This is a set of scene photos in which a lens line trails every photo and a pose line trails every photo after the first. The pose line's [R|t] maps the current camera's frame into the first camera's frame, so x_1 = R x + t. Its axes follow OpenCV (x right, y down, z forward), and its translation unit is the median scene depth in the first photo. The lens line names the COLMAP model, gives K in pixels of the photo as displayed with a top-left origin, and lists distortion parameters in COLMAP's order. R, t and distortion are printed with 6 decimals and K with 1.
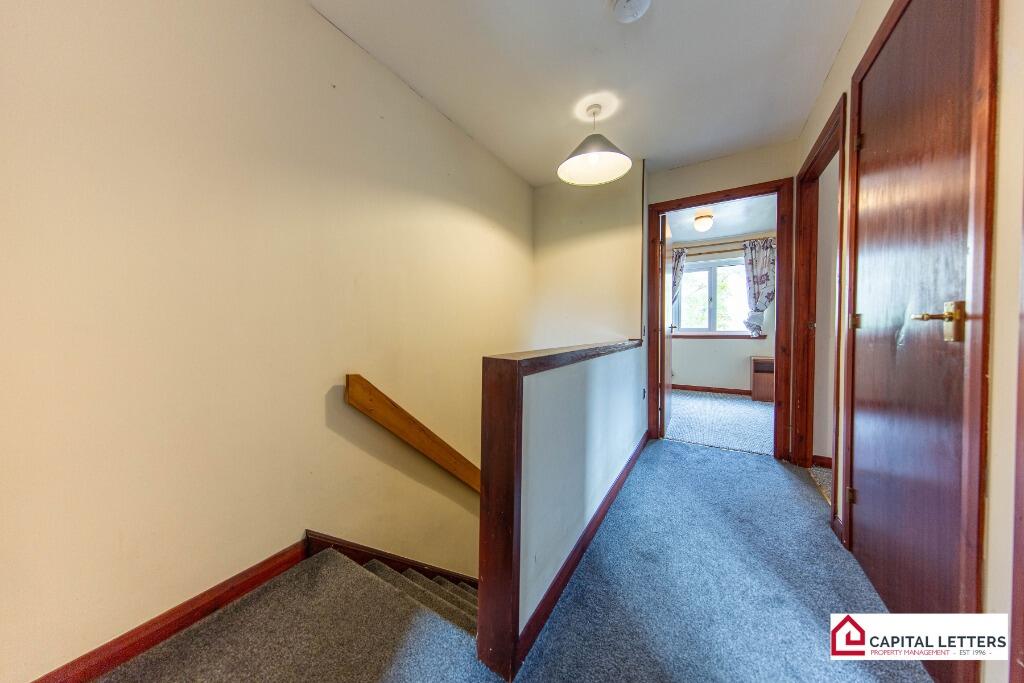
lens RADIAL K [[319.1, 0, 514.1], [0, 319.1, 336.5], [0, 0, 1]] dist [0.000429, 0.000010]
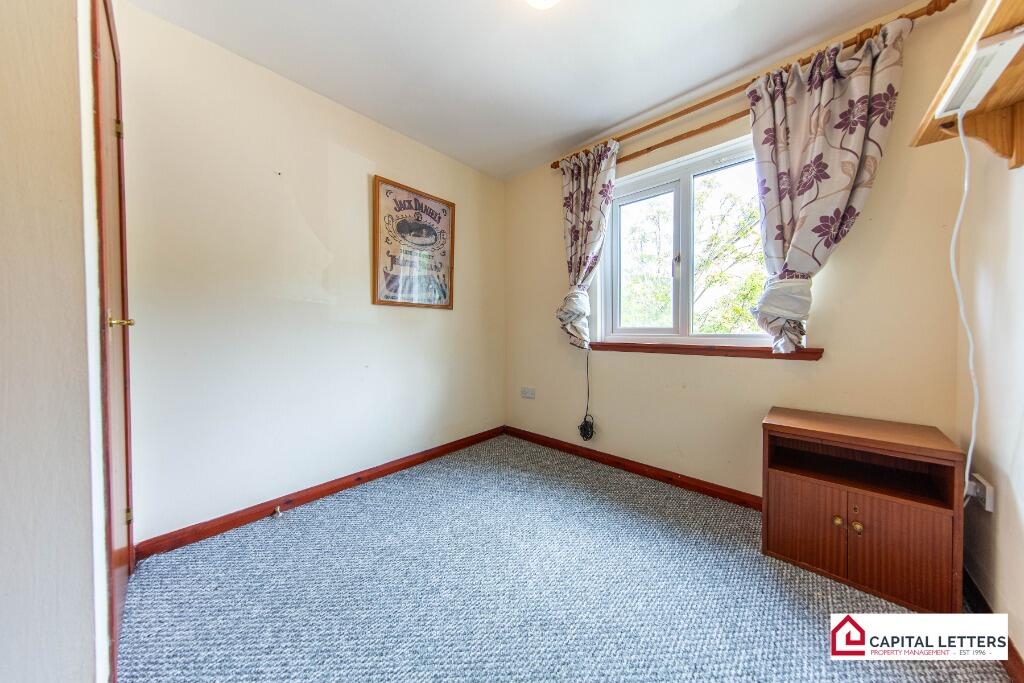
lens RADIAL K [[319.1, 0, 514.1], [0, 319.1, 336.5], [0, 0, 1]] dist [0.000429, 0.000010]
pose [[0.981282, 0.004280, -0.192530, 0.537631], [-0.004309, 0.999991, 0.000271, -0.015394], [0.192529, 0.000563, 0.981291, 0.608631]]
